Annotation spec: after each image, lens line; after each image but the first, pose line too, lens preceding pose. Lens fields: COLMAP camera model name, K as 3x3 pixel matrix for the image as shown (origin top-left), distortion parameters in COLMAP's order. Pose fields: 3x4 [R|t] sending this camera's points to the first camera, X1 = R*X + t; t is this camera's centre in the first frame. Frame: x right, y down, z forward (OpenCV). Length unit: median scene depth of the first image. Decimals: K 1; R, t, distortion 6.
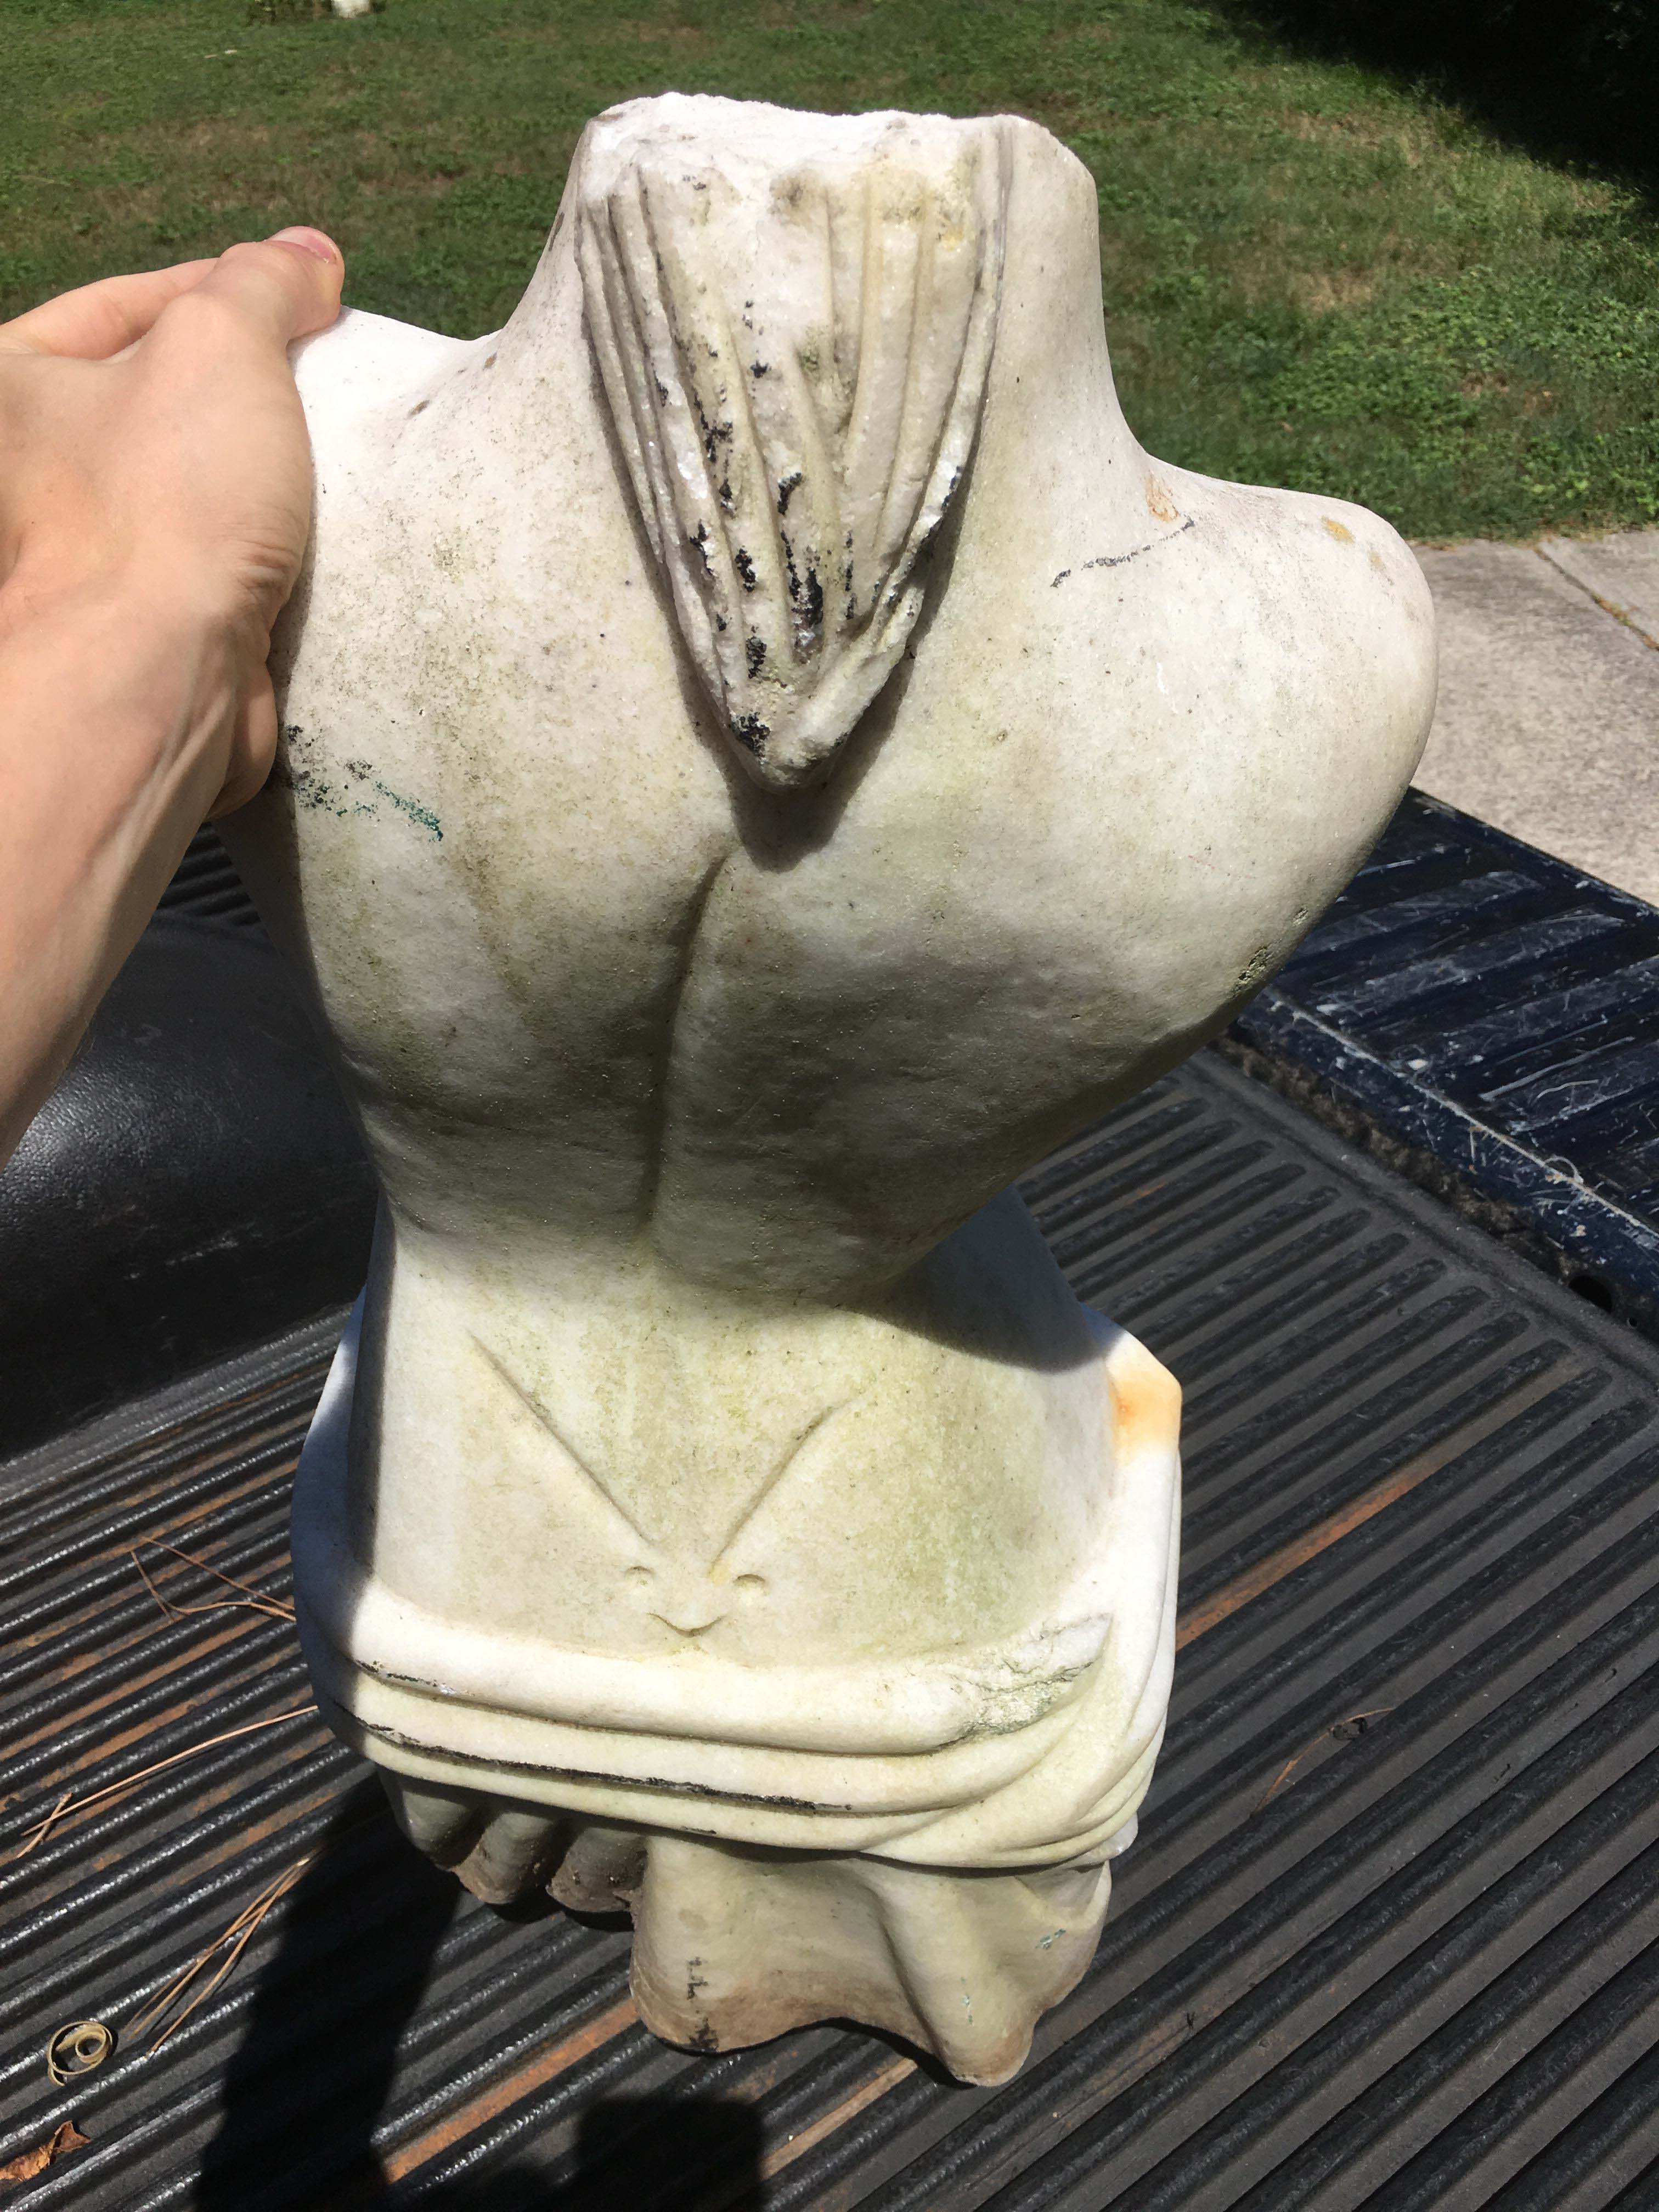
lens RADIAL K [[1898.1, 0, 829.5], [0, 1898.1, 1106.0], [0, 0, 1]] dist [0.058862, -0.009653]
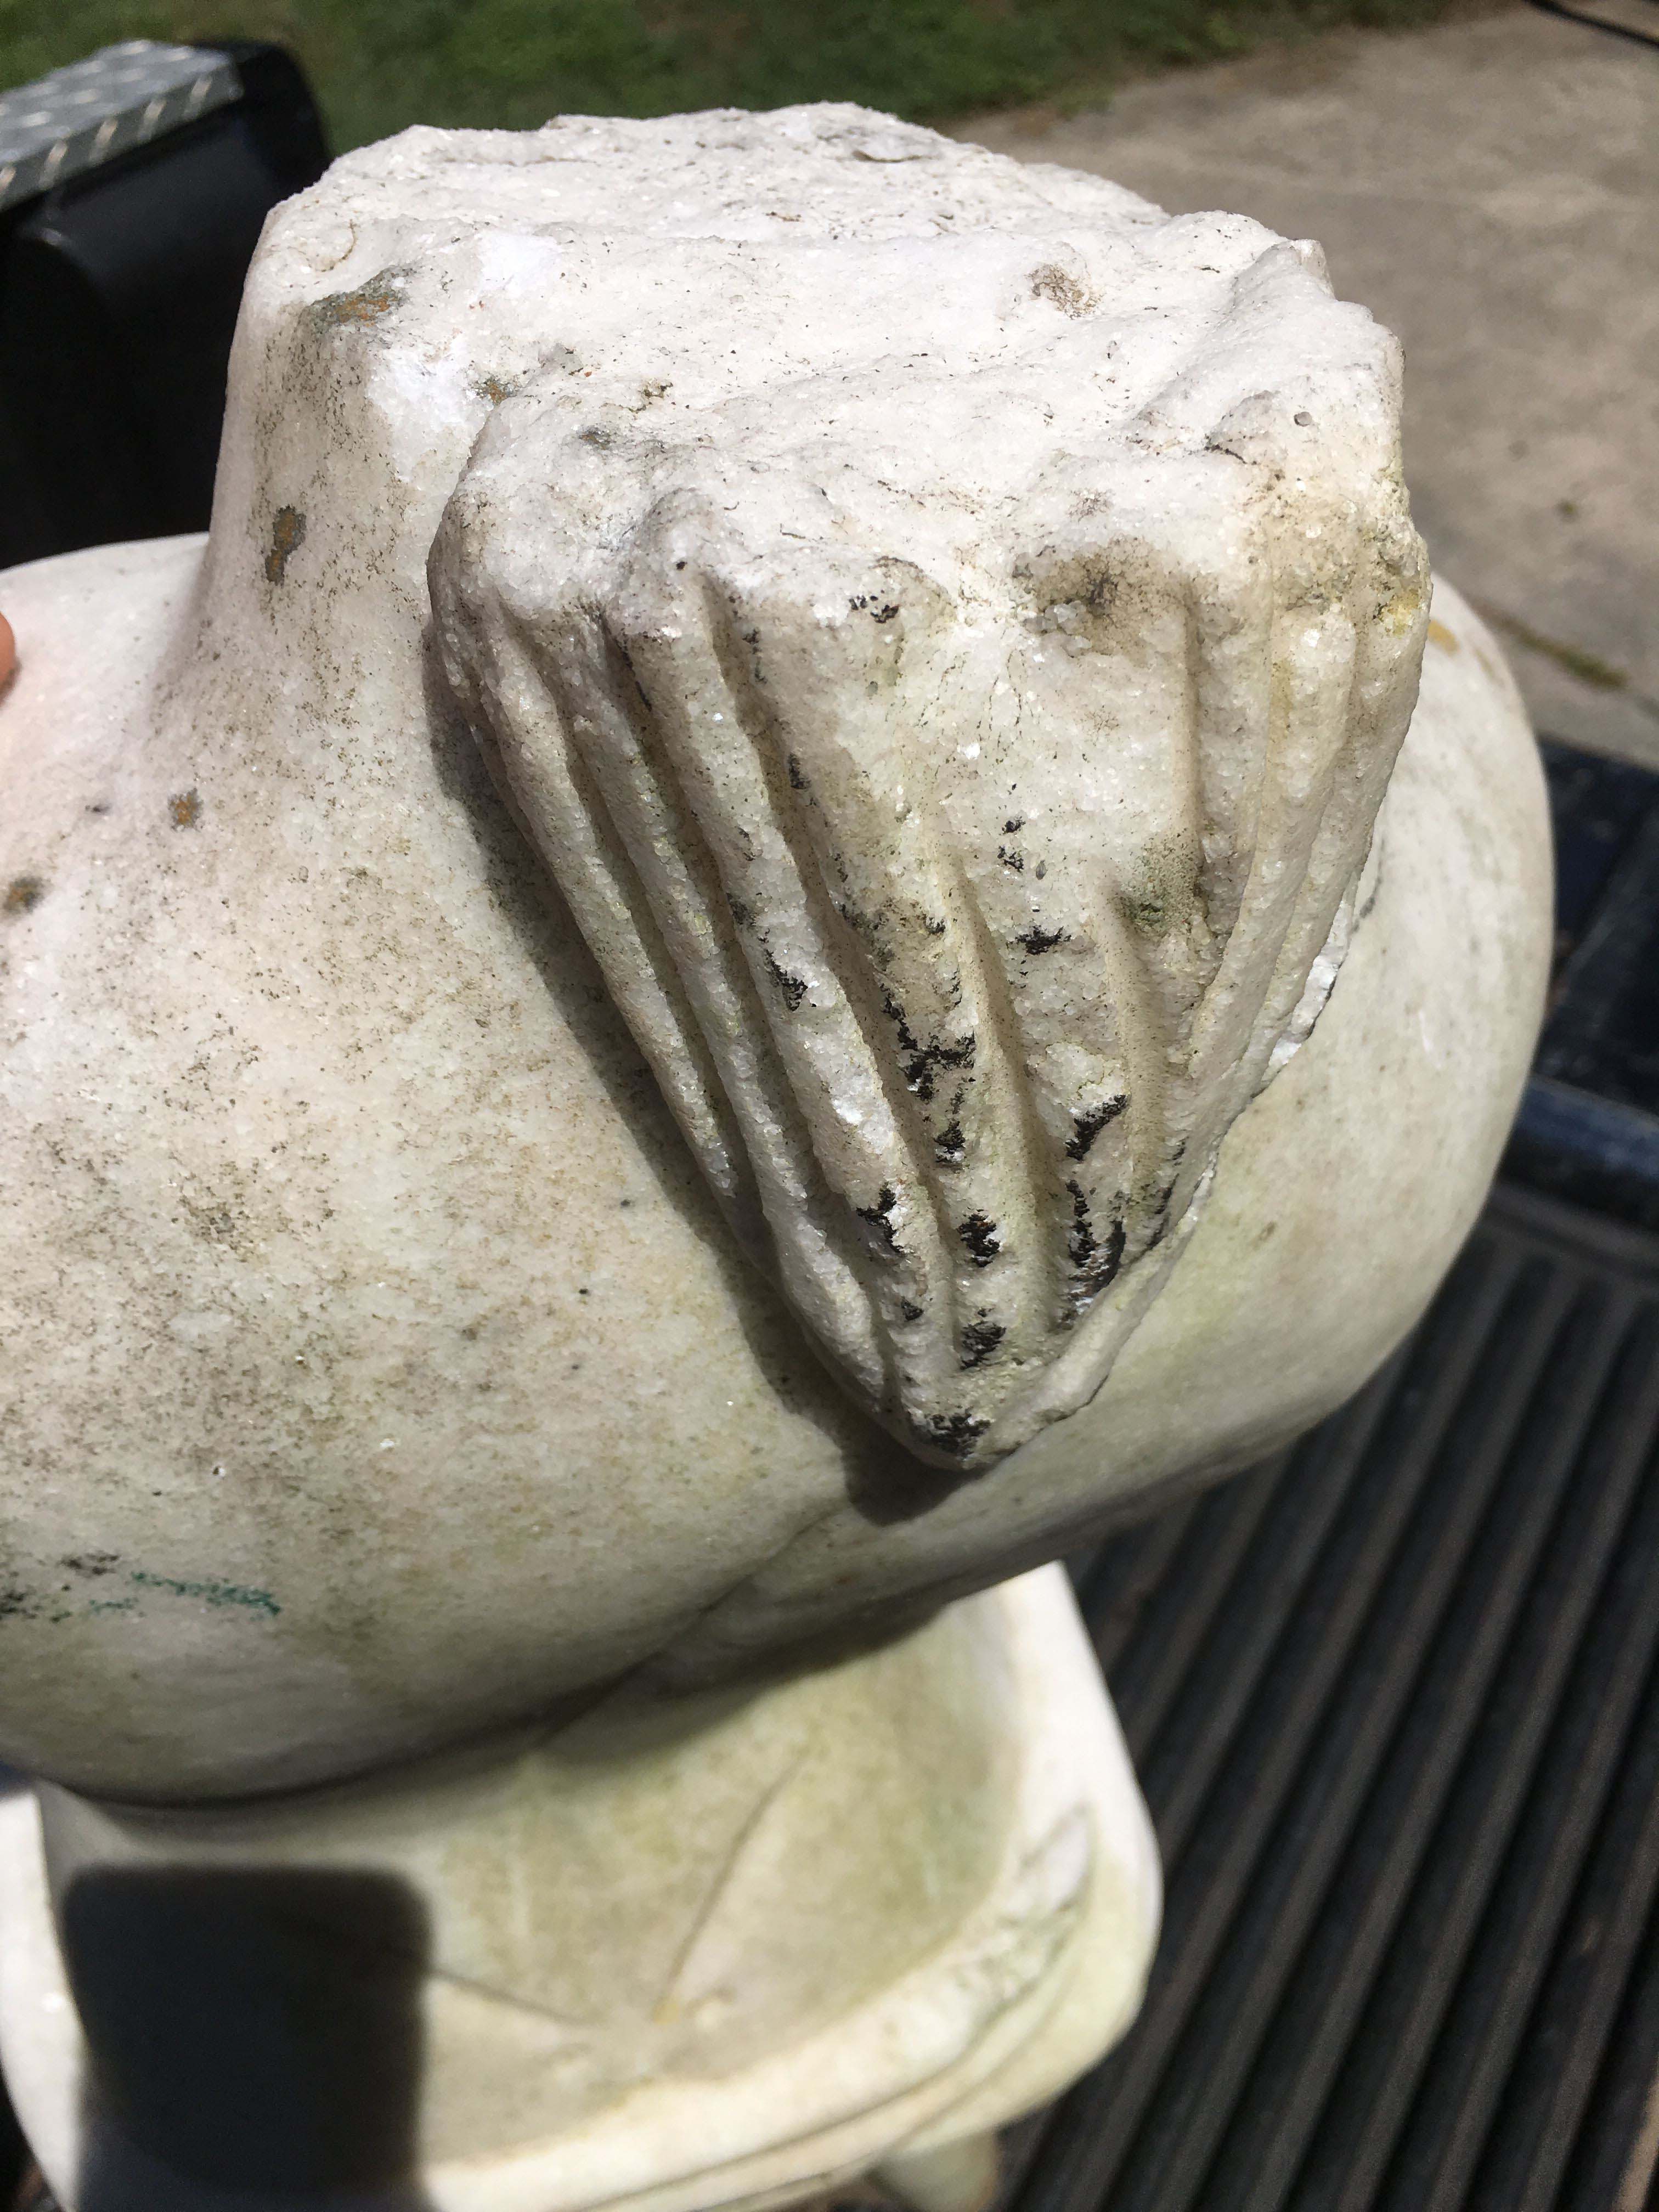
lens RADIAL K [[1944.6, 0, 829.5], [0, 1944.6, 1106.0], [0, 0, 1]] dist [0.053569, -0.084168]
pose [[0.910971, -0.290357, 0.292959, -0.197139], [0.235608, 0.949281, 0.208215, -0.386003], [-0.338557, -0.120655, 0.933178, 0.482504]]
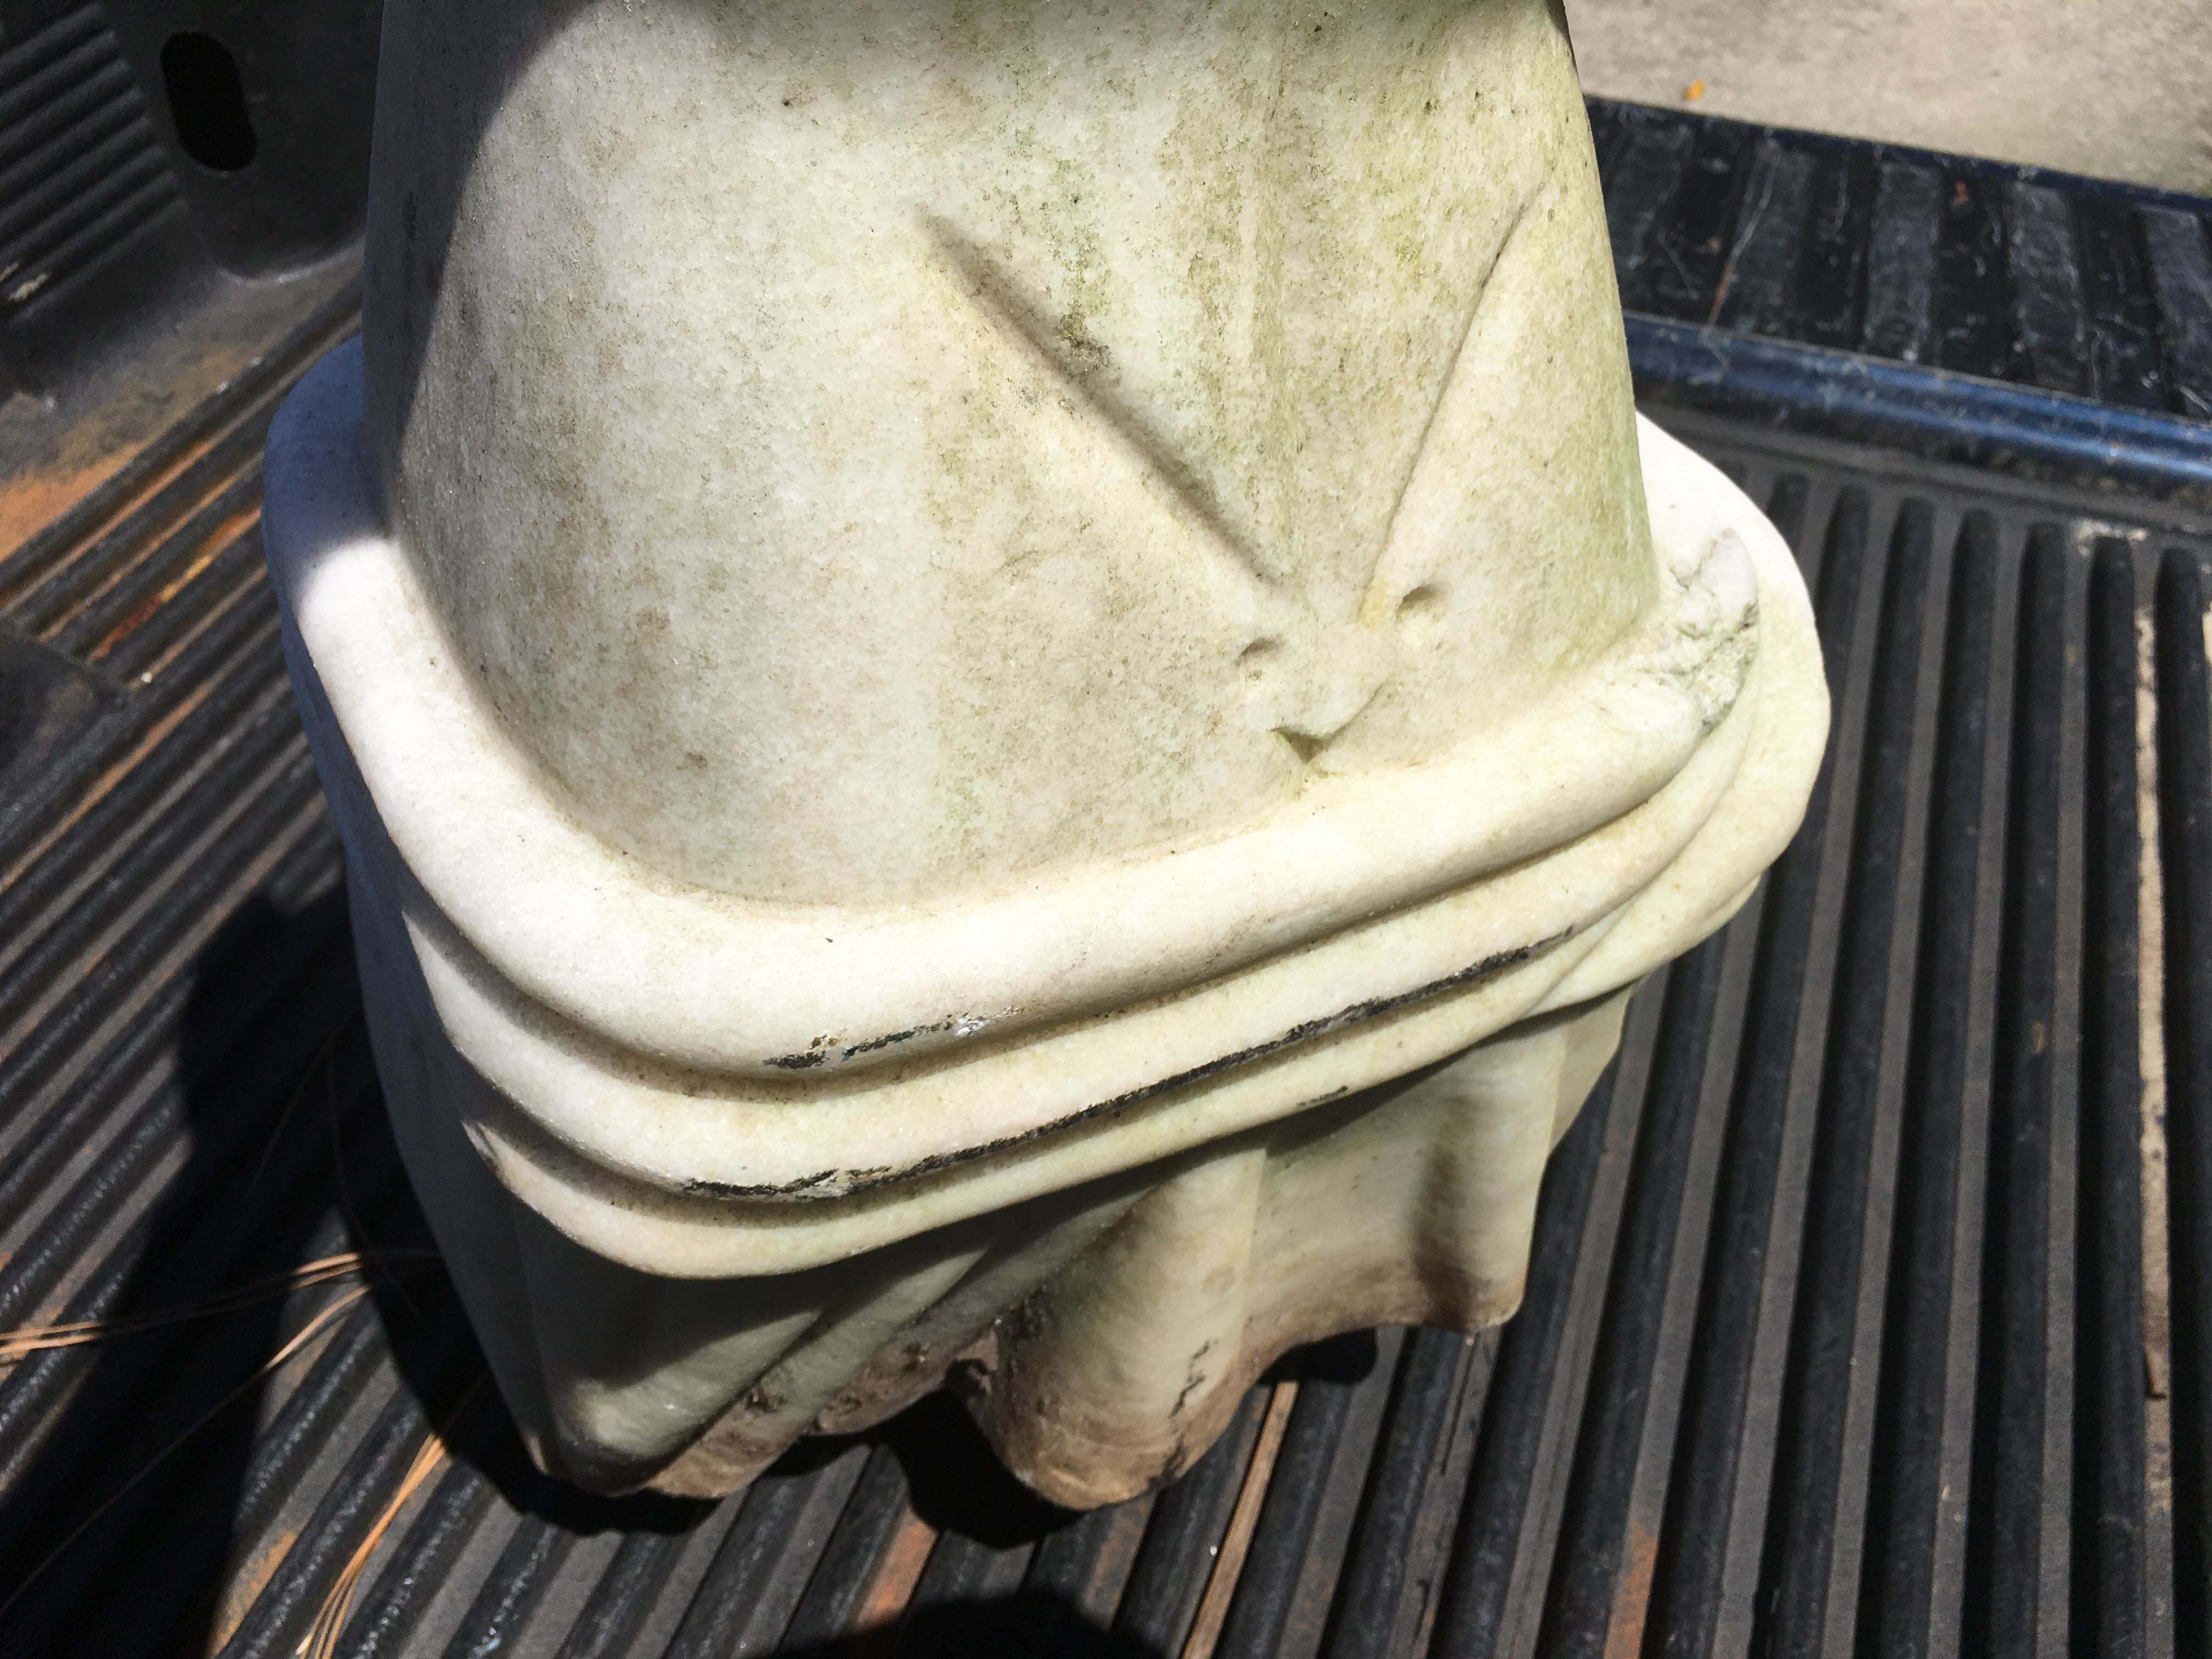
lens RADIAL K [[1944.6, 0, 1091.3], [0, 1944.6, 813.6], [0, 0, 1]] dist [0.053569, -0.084168]
pose [[0.816840, -0.370031, 0.442549, -0.635081], [0.309570, 0.928521, 0.204977, 0.259222], [-0.486764, -0.030433, 0.873003, 0.883205]]
